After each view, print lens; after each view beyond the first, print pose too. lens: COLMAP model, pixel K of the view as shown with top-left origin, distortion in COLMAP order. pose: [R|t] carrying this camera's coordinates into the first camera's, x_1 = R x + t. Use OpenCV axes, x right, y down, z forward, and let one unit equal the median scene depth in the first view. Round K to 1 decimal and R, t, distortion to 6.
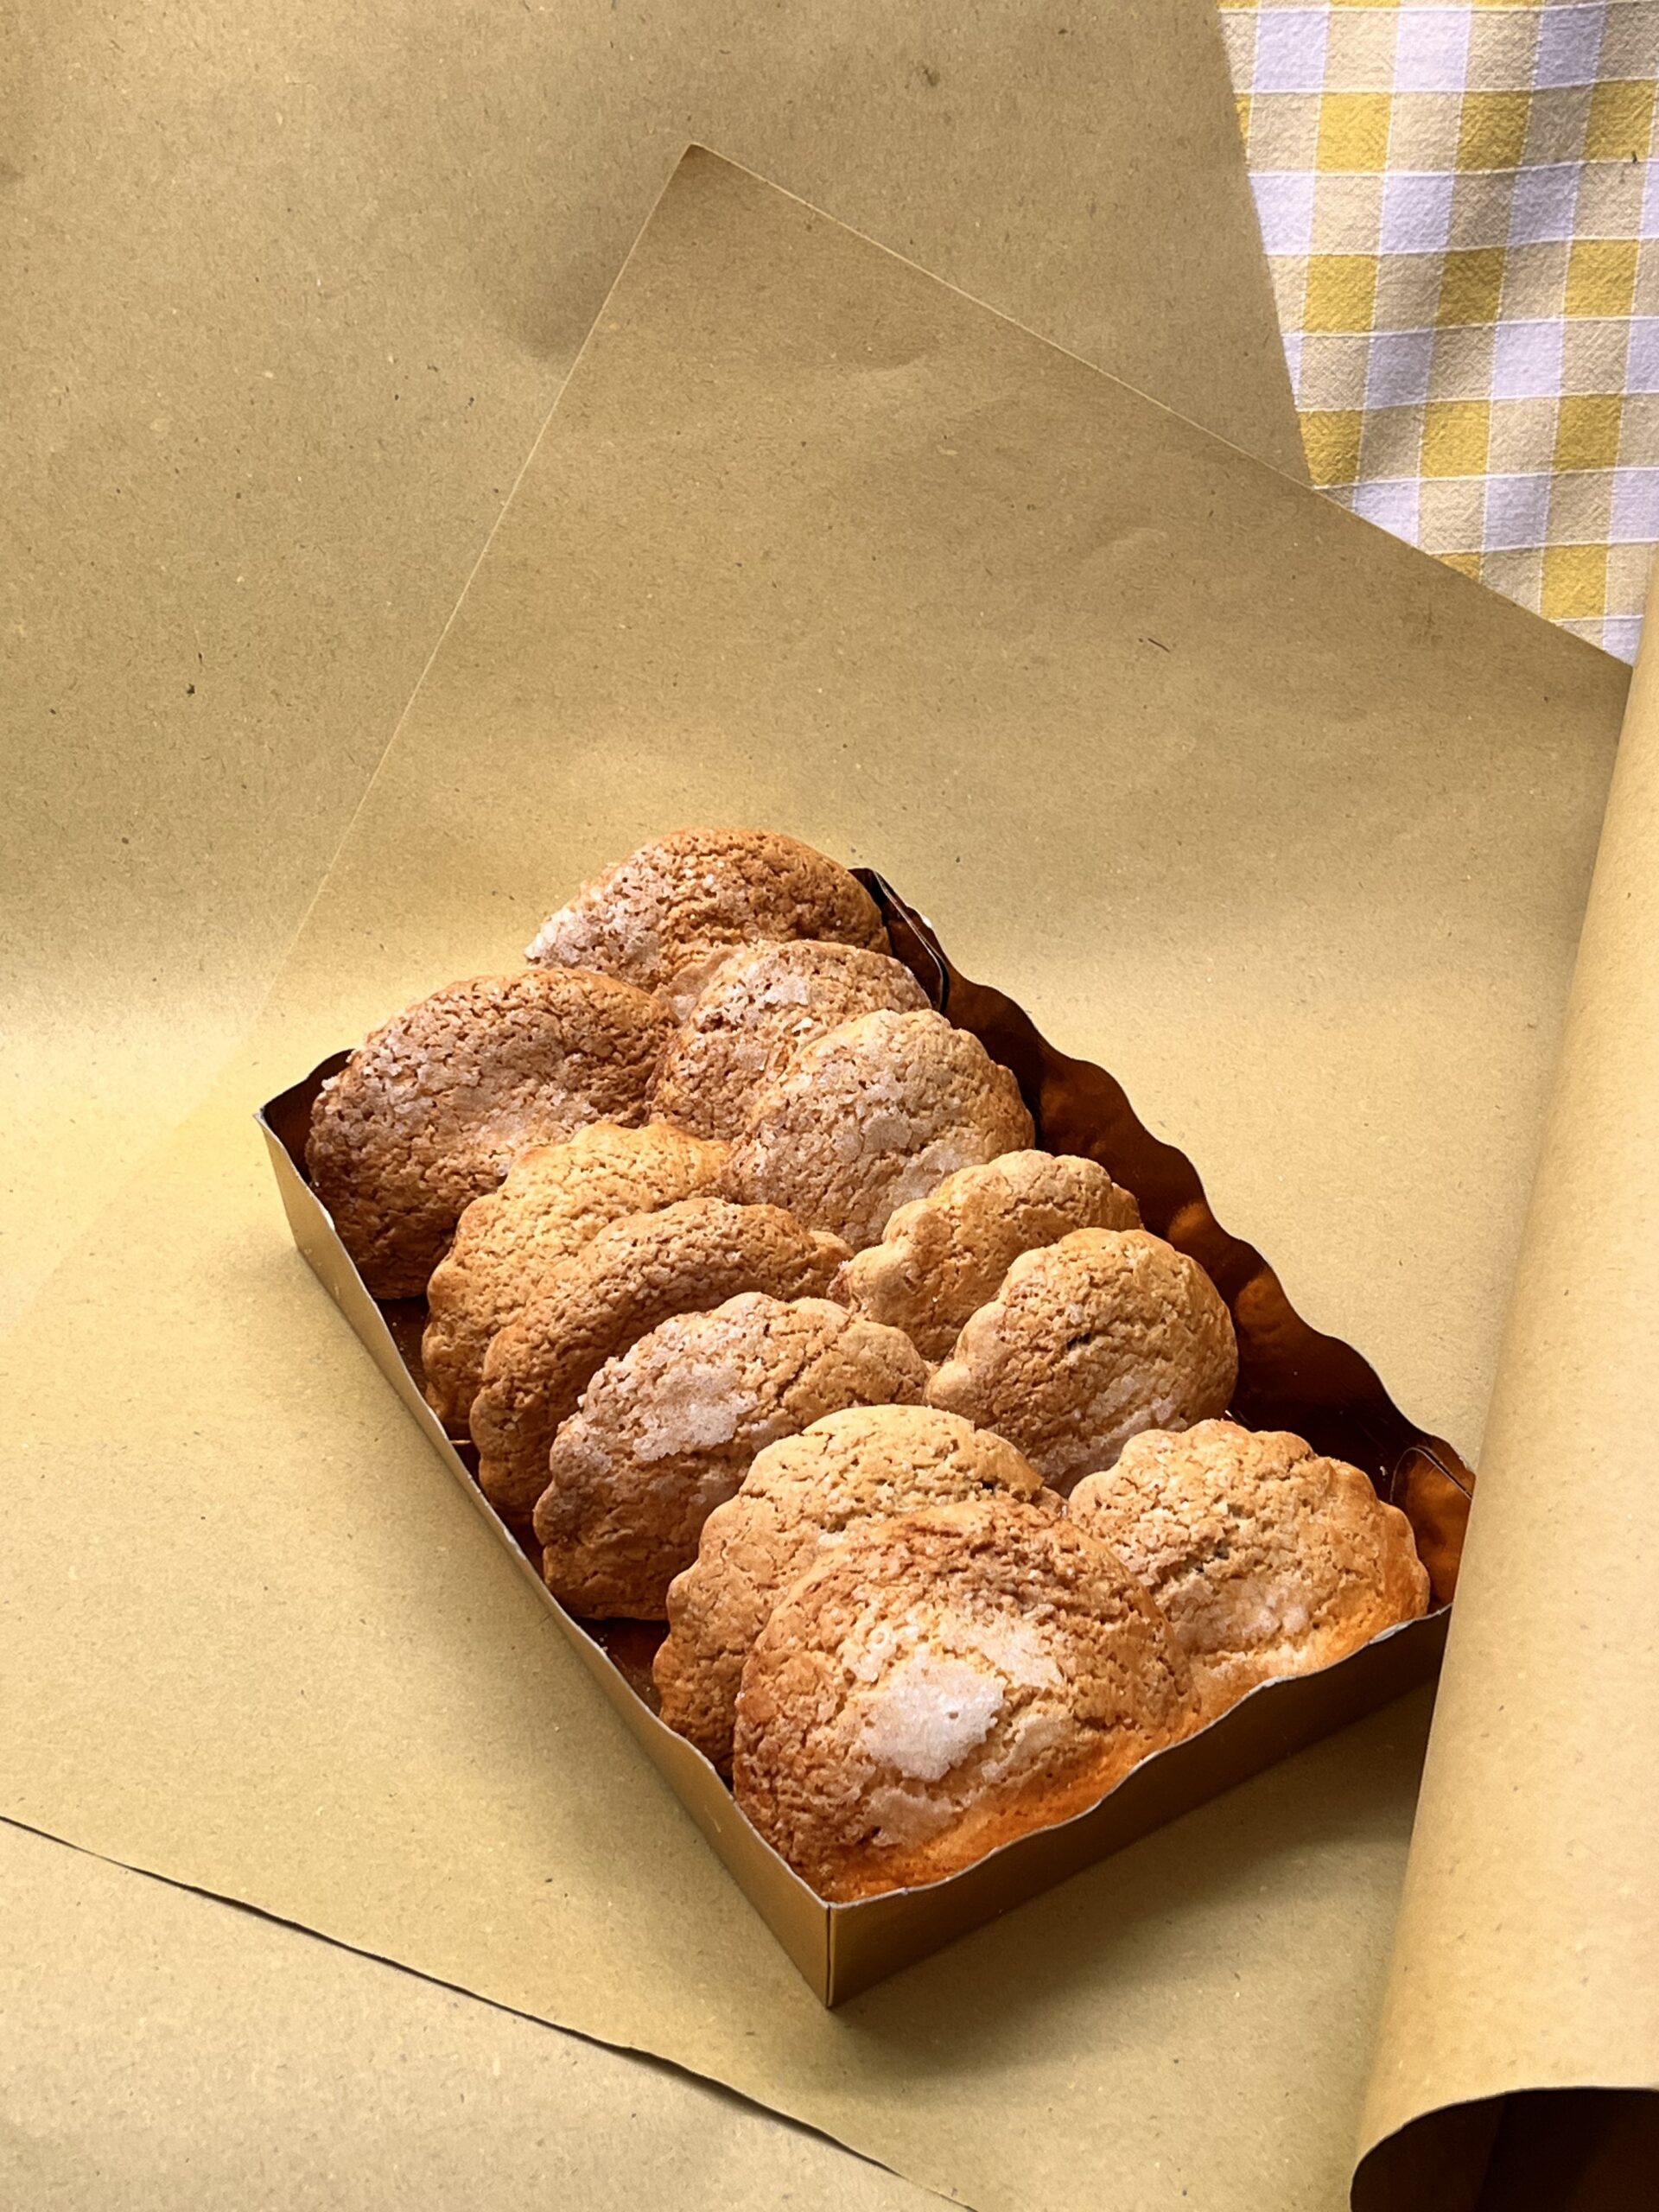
lens RADIAL K [[3264.8, 0, 835.3], [0, 3264.8, 1173.8], [0, 0, 1]] dist [0.285060, -0.933649]
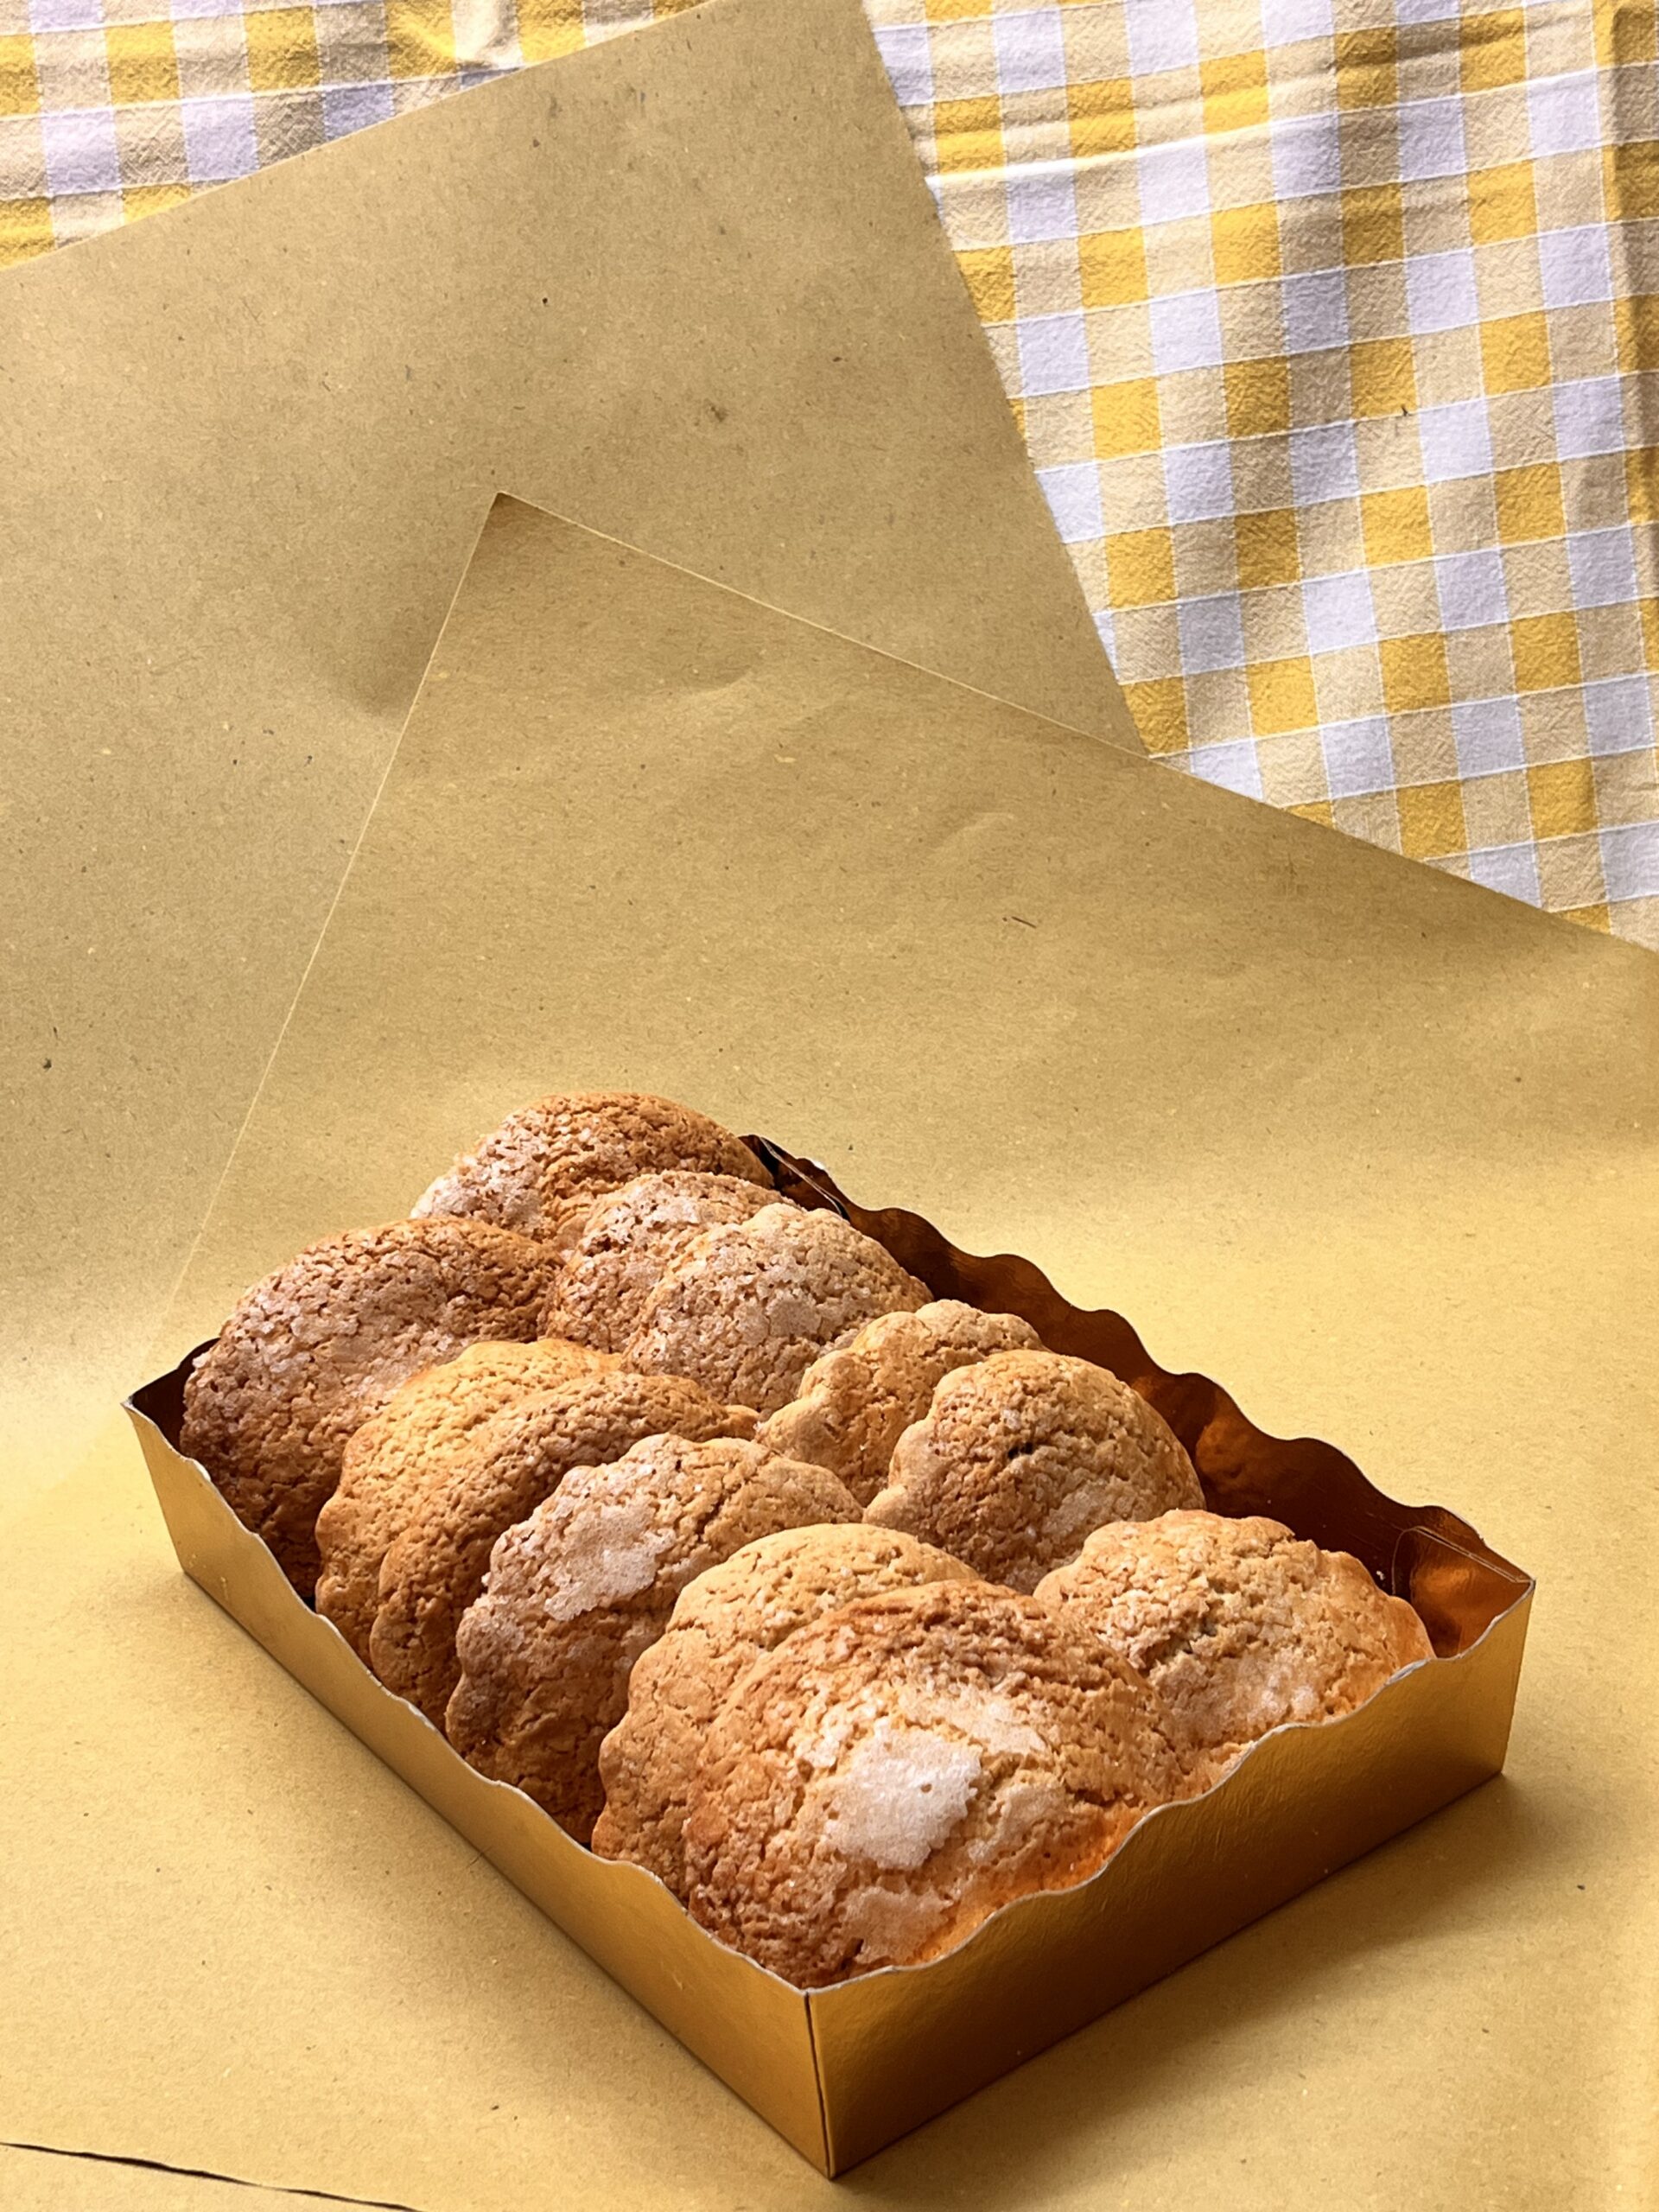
lens RADIAL K [[3309.3, 0, 789.0], [0, 3309.3, 1102.9], [0, 0, 1]] dist [0.229493, -0.655108]
pose [[0.991310, -0.131051, 0.011385, 0.012151], [0.127457, 0.935492, -0.329560, 0.254882], [0.032538, 0.328148, 0.944066, 0.087982]]
